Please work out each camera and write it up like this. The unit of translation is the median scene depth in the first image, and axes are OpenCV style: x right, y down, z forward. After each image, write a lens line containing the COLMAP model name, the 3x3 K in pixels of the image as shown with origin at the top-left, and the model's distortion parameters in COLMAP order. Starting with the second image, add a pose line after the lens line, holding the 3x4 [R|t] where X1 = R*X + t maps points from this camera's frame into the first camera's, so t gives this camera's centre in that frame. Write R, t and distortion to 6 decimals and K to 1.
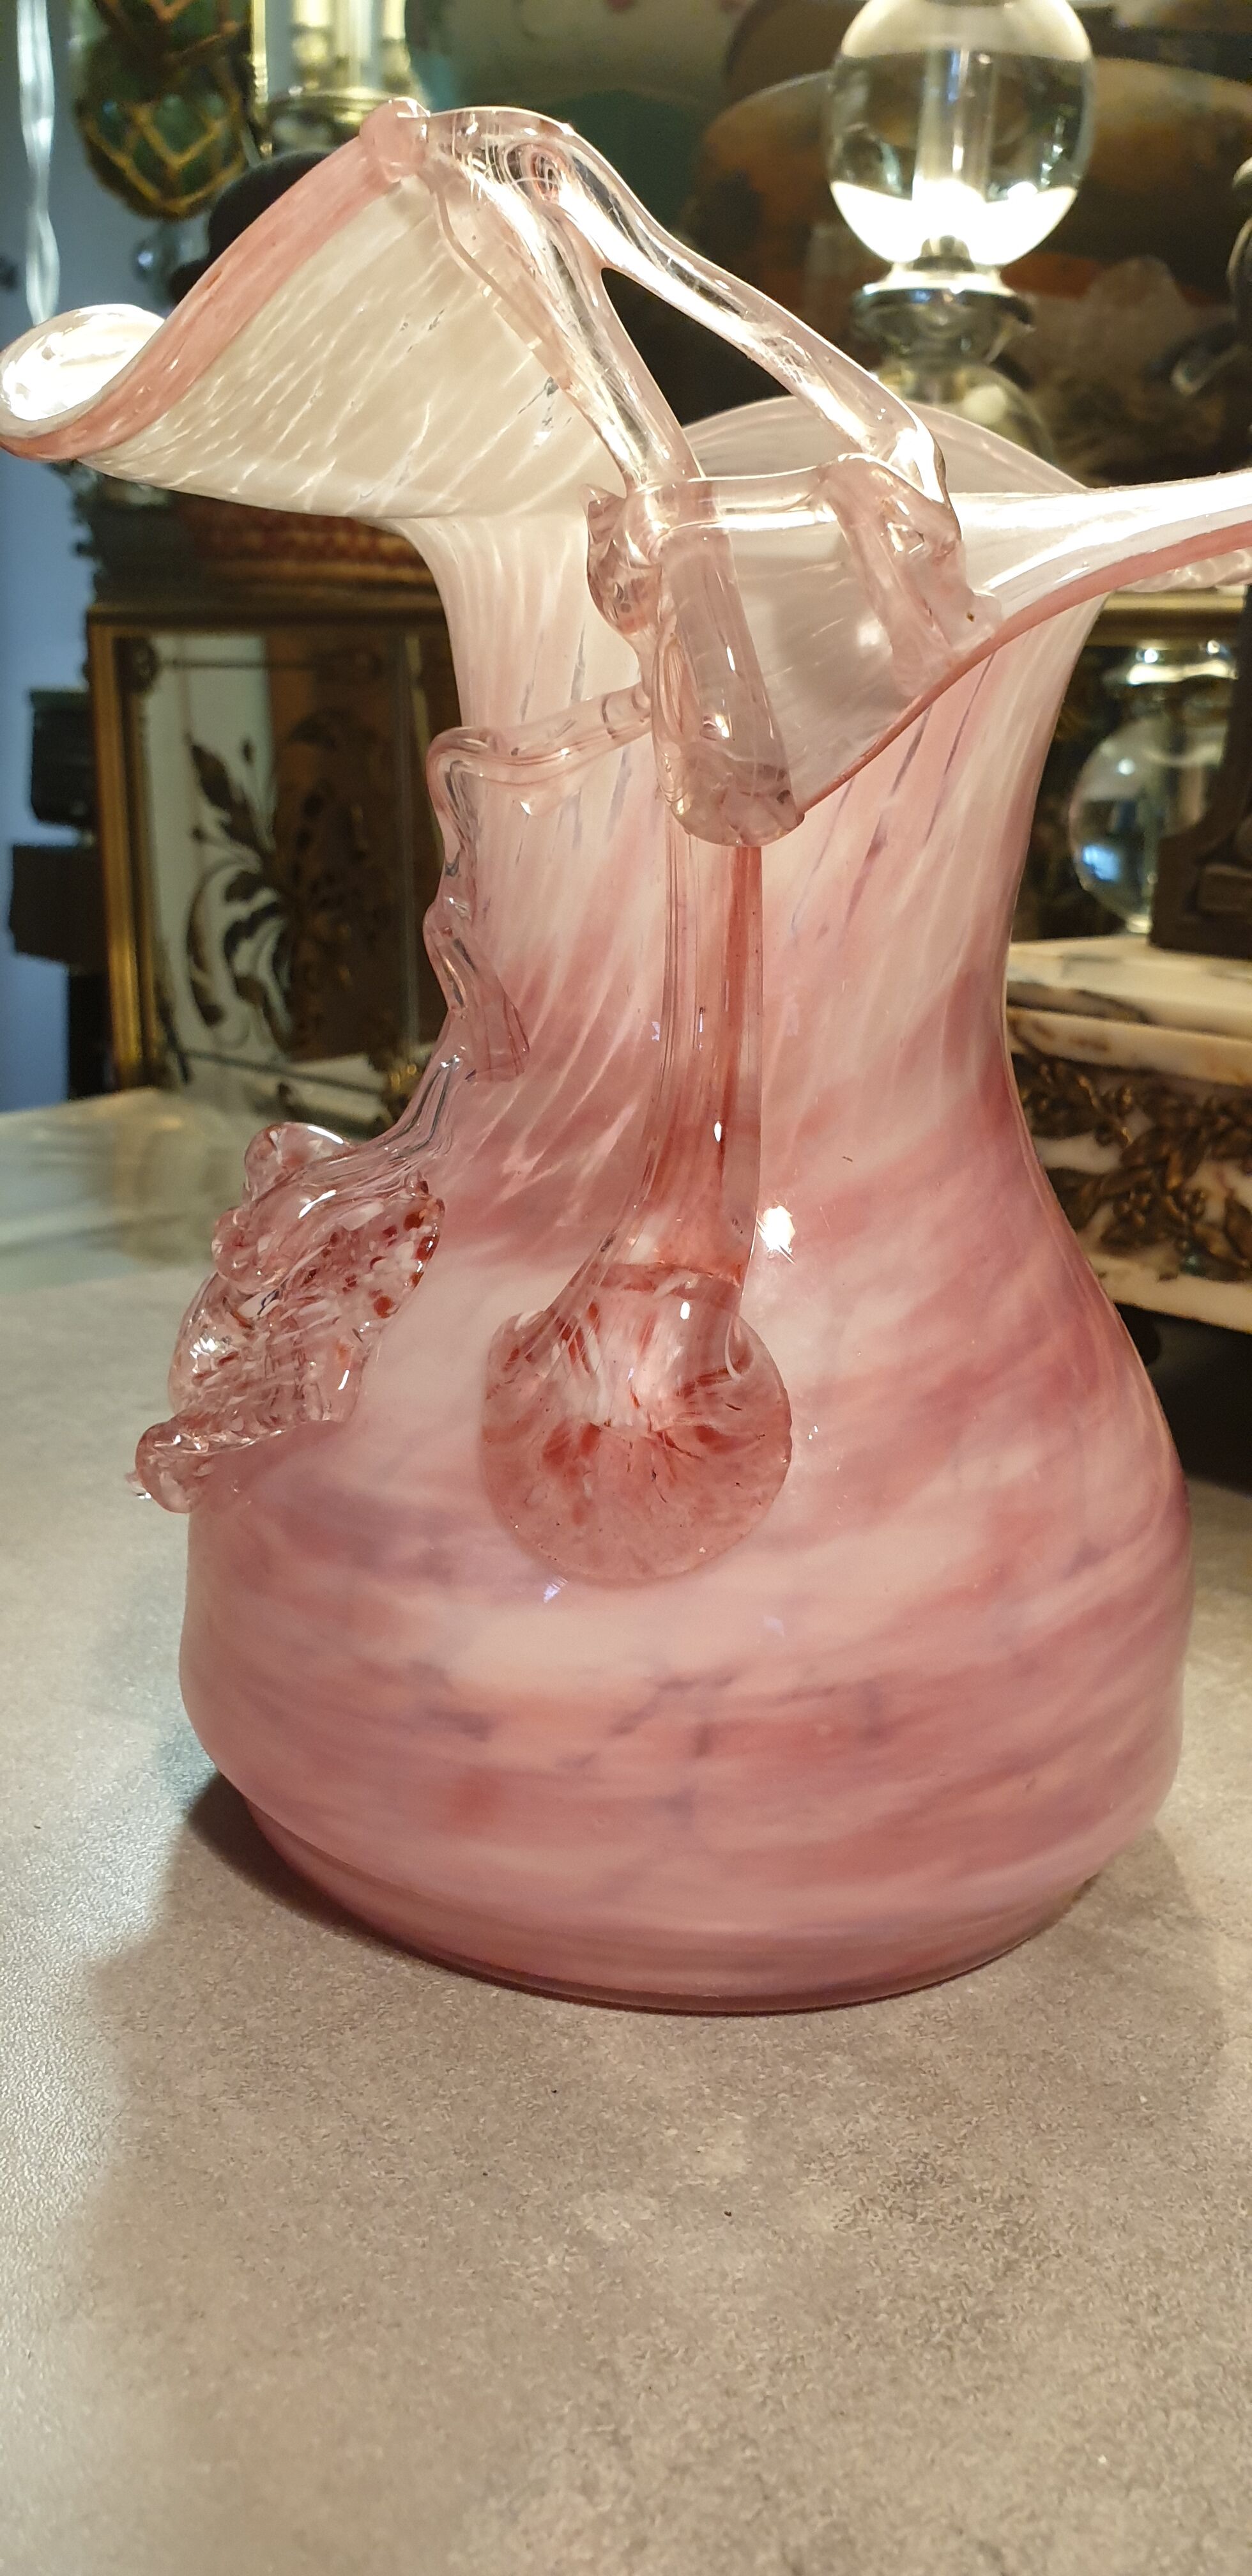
lens RADIAL K [[2092.5, 0, 632.1], [0, 2092.5, 1277.8], [0, 0, 1]] dist [-0.101476, 0.231851]
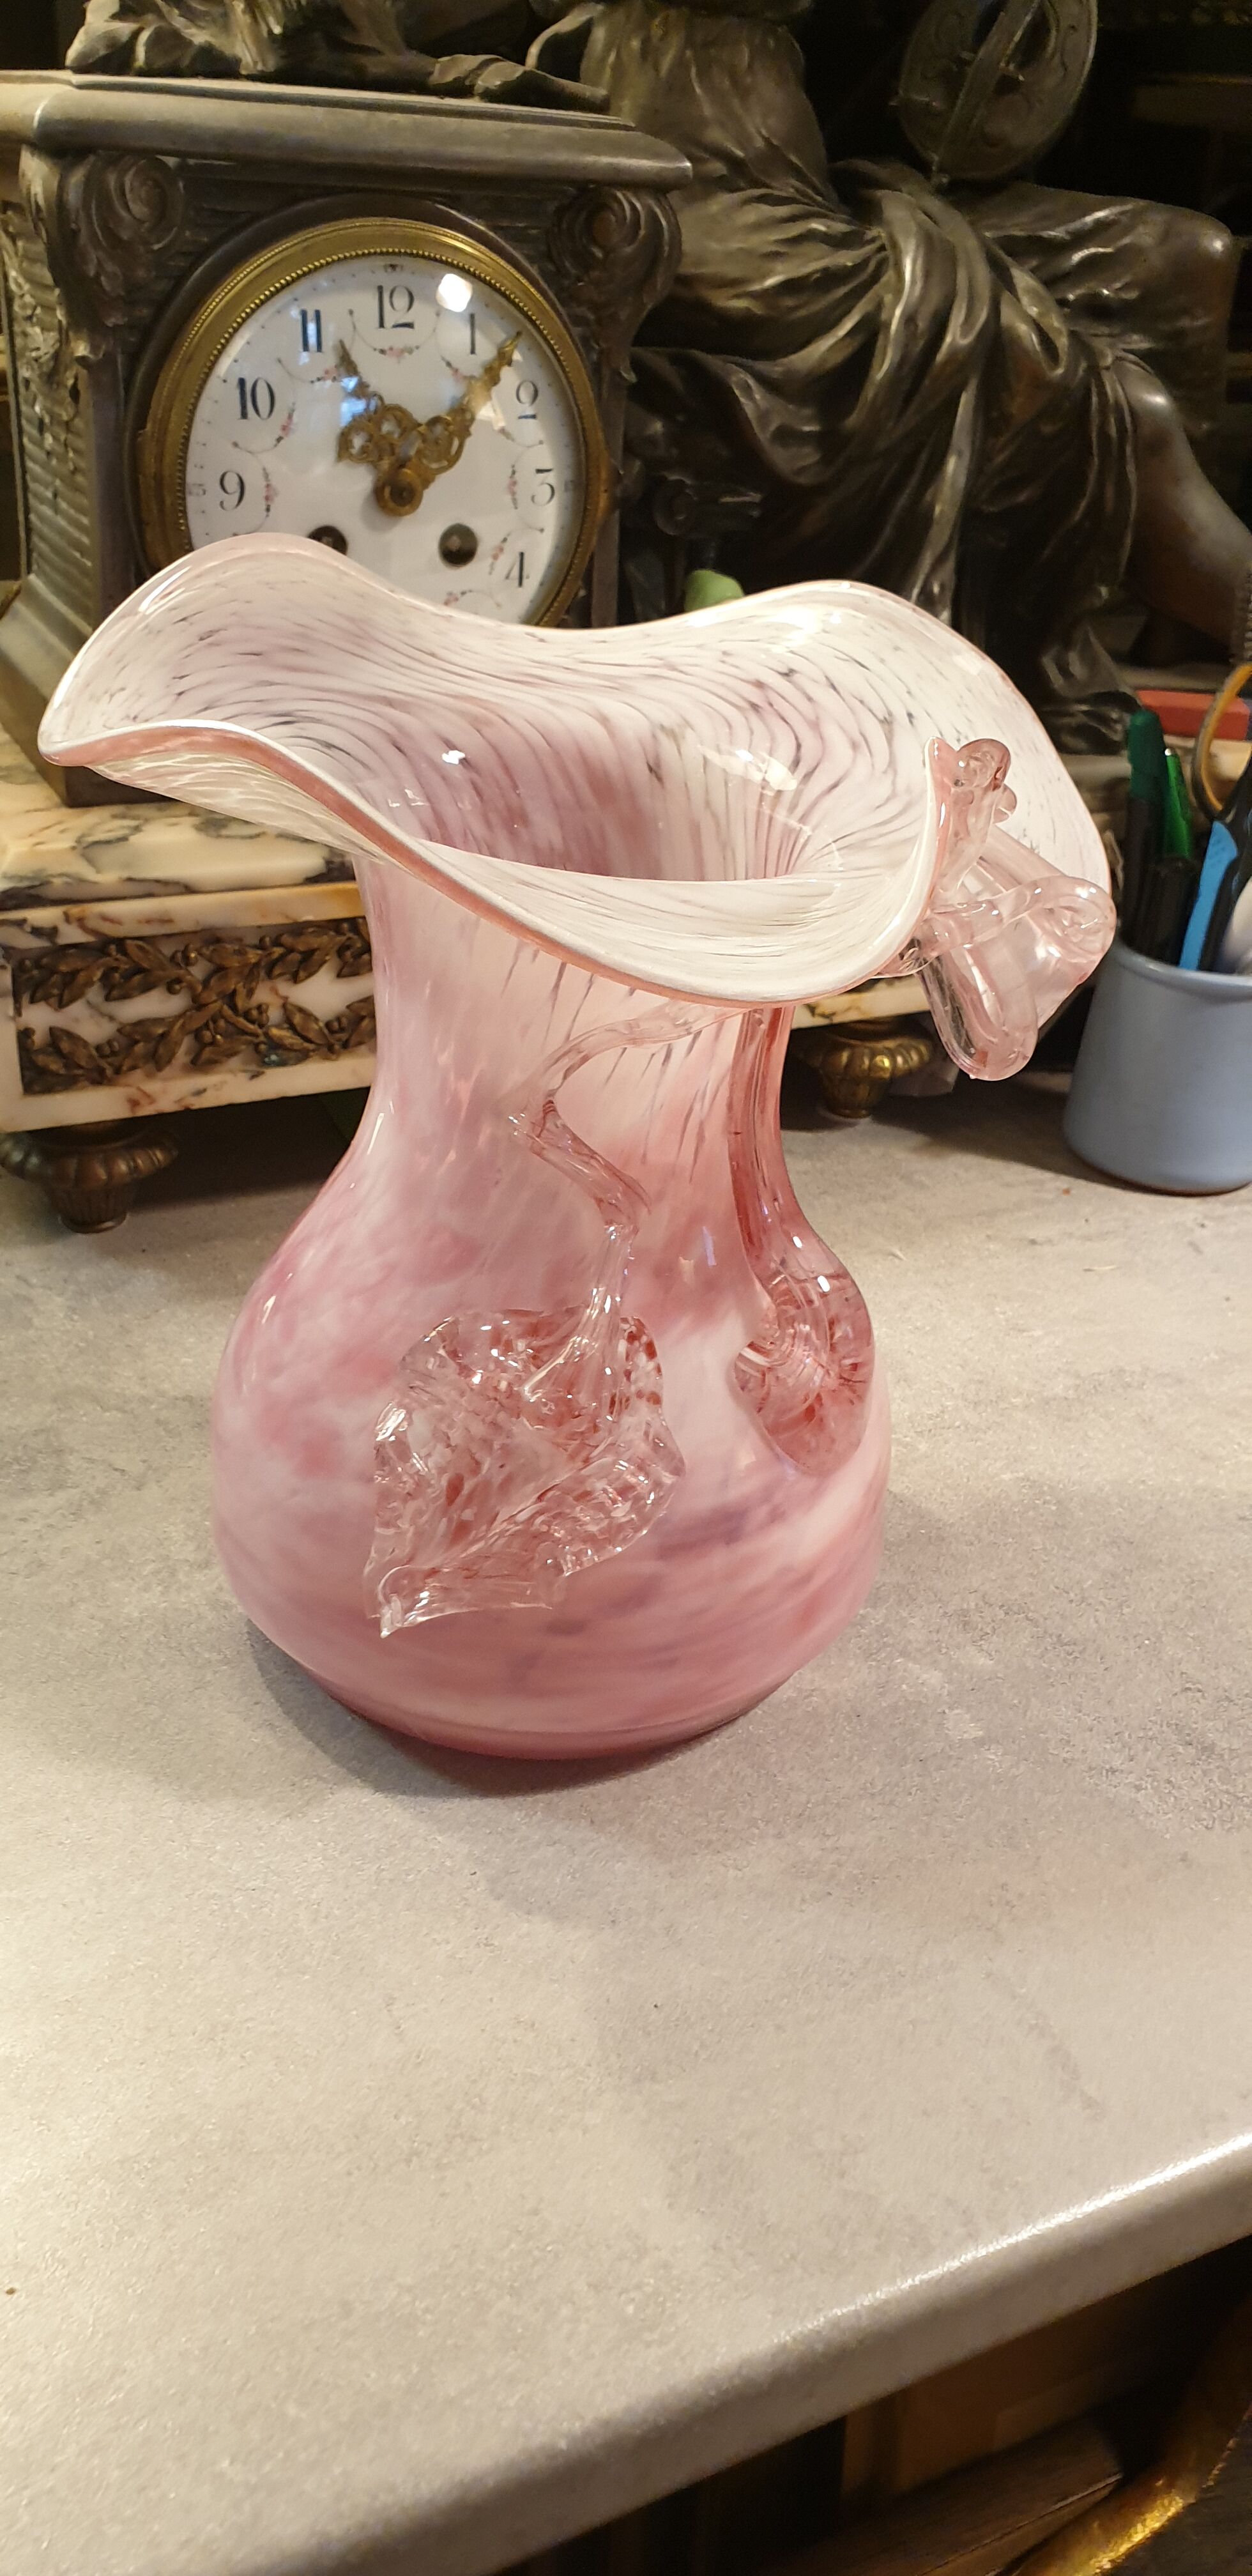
lens RADIAL K [[2013.0, 0, 655.9], [0, 2013.0, 1292.5], [0, 0, 1]] dist [0.061610, 0.006249]
pose [[0.379514, -0.487737, 0.786182, -0.733025], [0.177143, 0.872341, 0.455677, -0.427452], [-0.908069, -0.033669, 0.417465, 0.247088]]
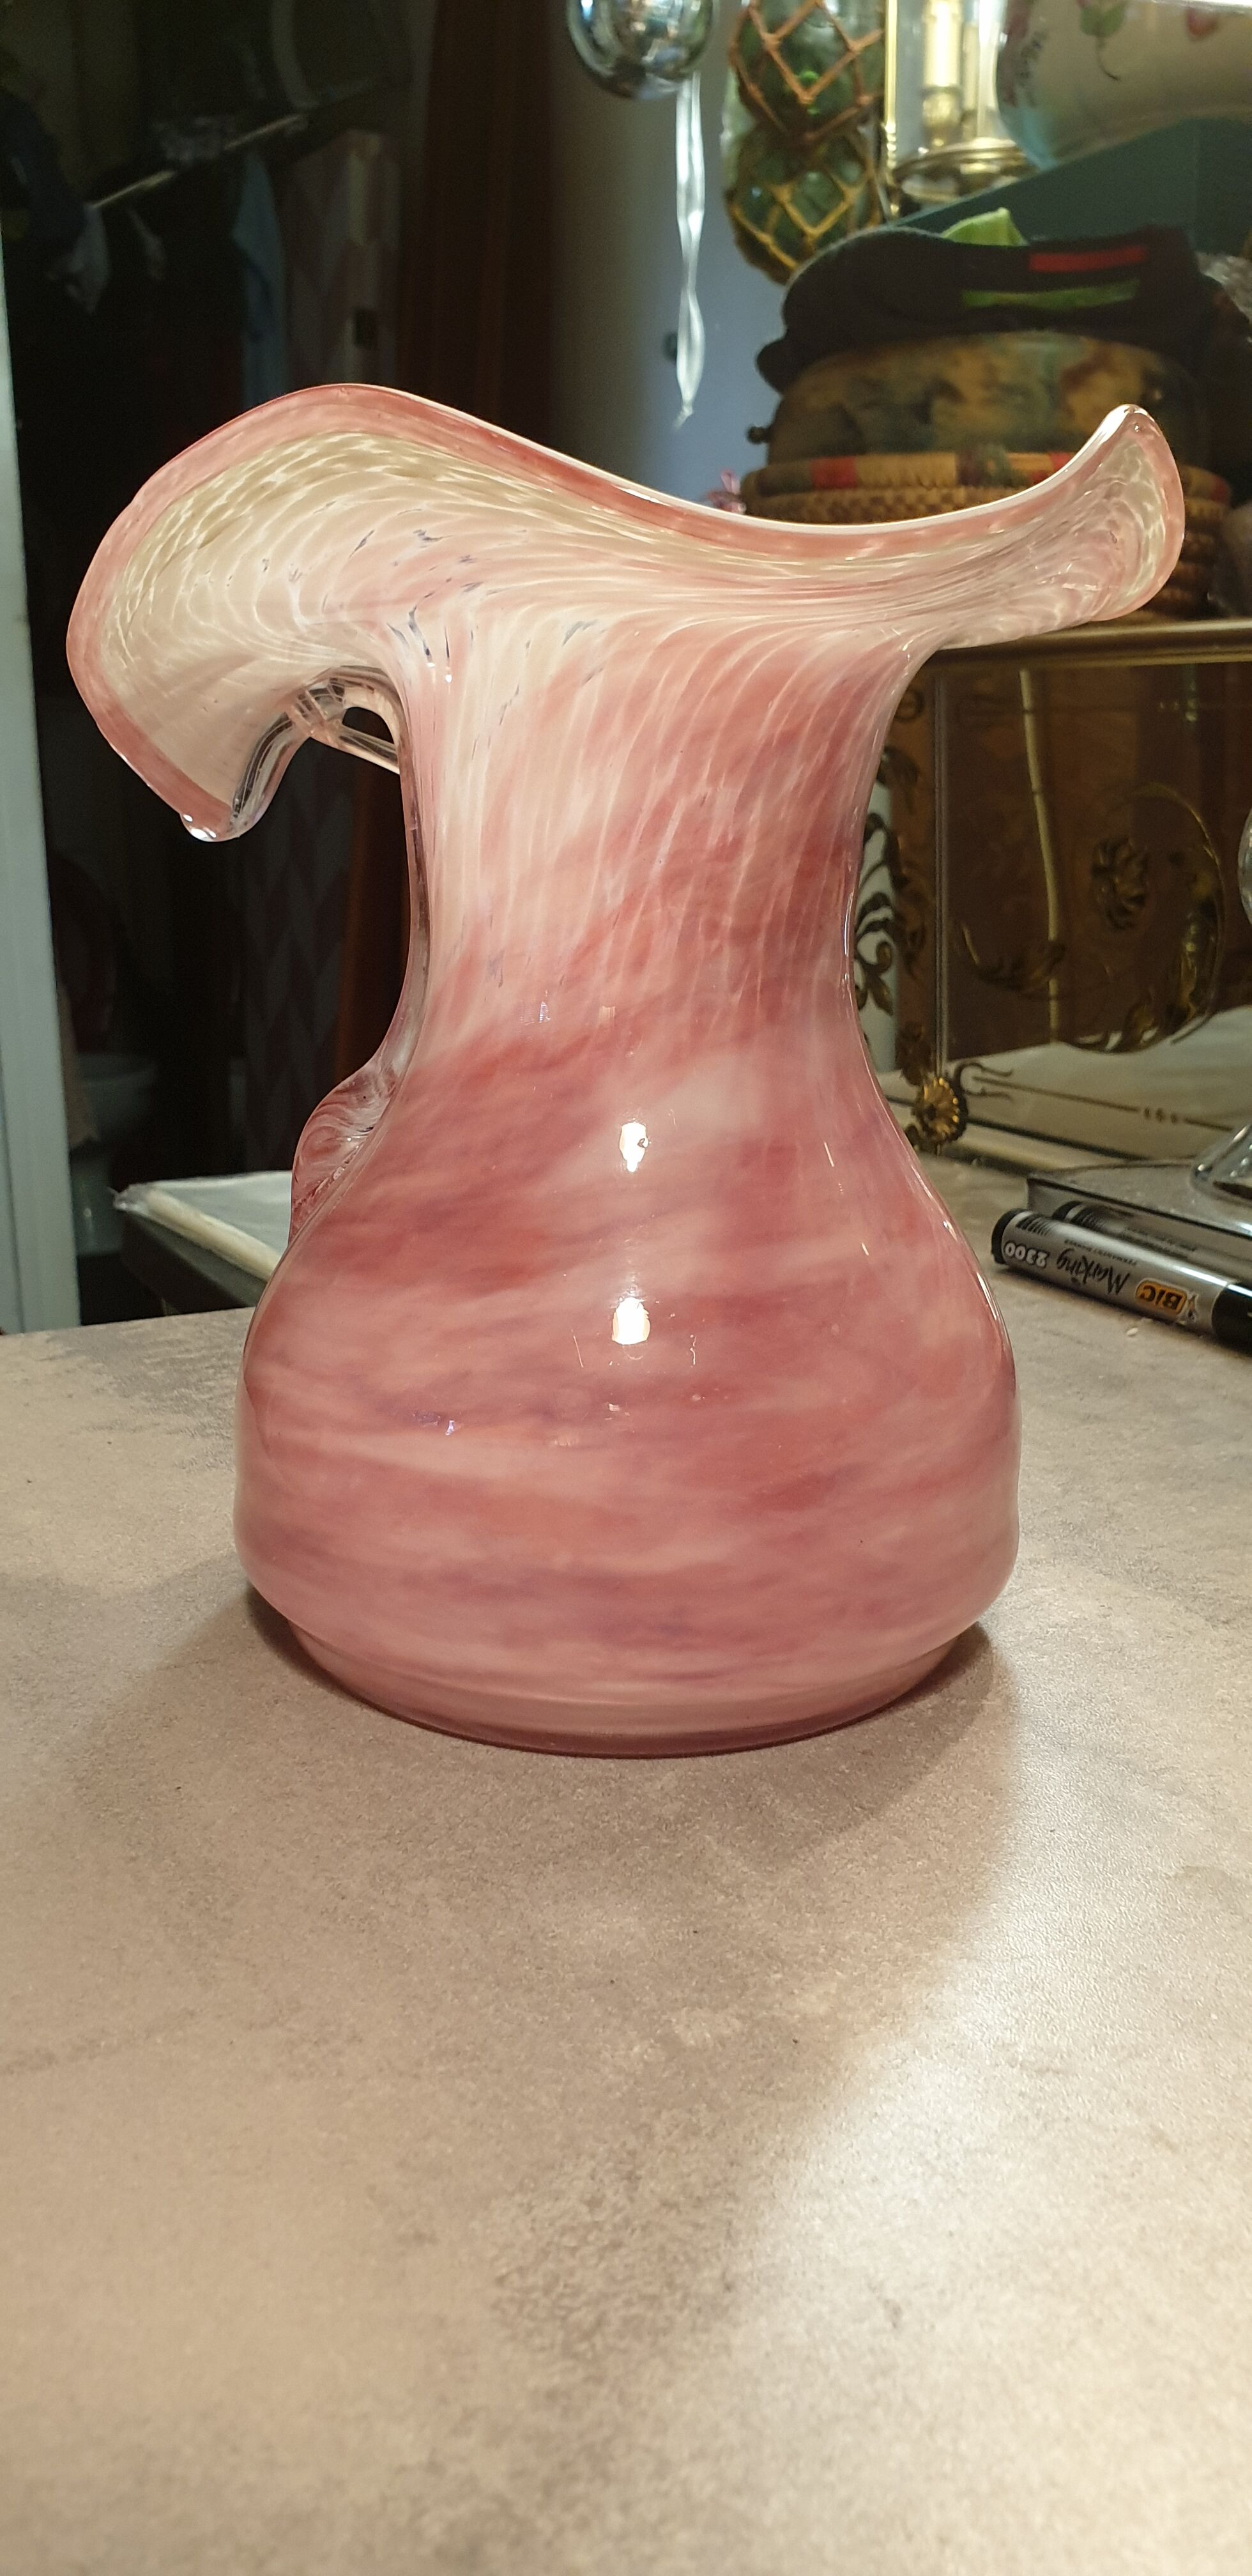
lens RADIAL K [[2013.0, 0, 655.9], [0, 2013.0, 1292.5], [0, 0, 1]] dist [0.061610, 0.006249]
pose [[0.951781, 0.038779, -0.304318, 0.162163], [-0.038529, 0.999234, 0.006830, 0.005719], [0.304350, 0.005224, 0.952546, -0.080257]]
